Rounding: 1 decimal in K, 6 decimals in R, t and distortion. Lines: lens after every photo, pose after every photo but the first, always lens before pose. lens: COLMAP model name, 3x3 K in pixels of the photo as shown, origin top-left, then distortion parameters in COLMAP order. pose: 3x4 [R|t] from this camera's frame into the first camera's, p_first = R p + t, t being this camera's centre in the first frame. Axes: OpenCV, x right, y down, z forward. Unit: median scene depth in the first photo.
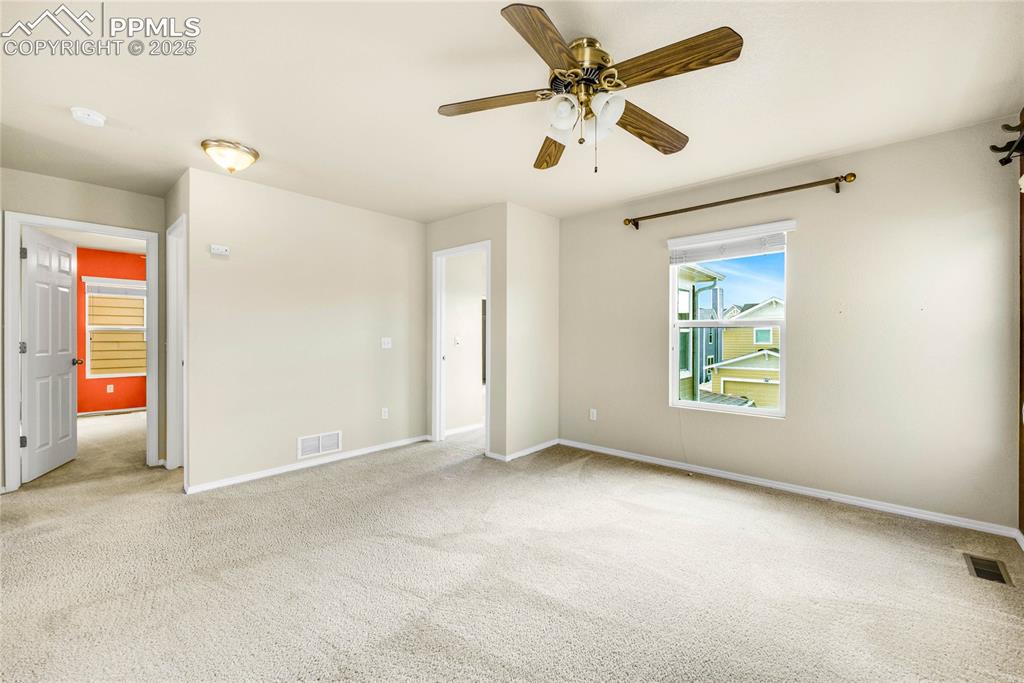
lens RADIAL K [[396.2, 0, 504.8], [0, 396.2, 336.8], [0, 0, 1]] dist [0.000039, -0.000056]
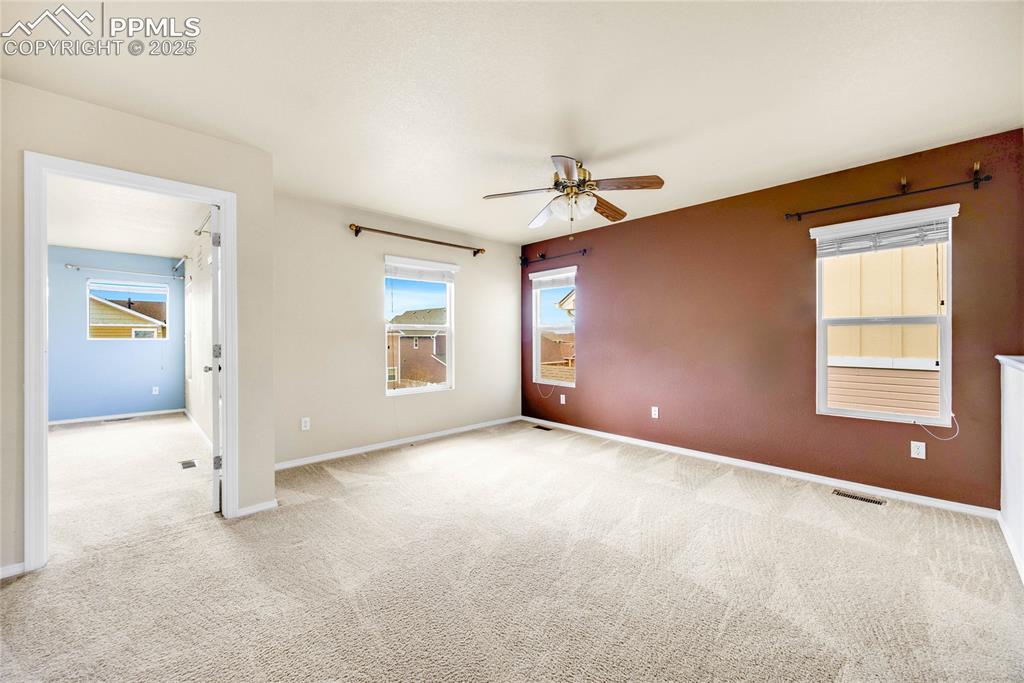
lens RADIAL K [[396.2, 0, 504.8], [0, 396.2, 336.8], [0, 0, 1]] dist [0.000039, -0.000056]
pose [[0.102033, 0.000742, 0.994781, -0.723556], [0.010026, 0.999948, -0.001774, 0.004592], [-0.994730, 0.010155, 0.102021, 0.528174]]
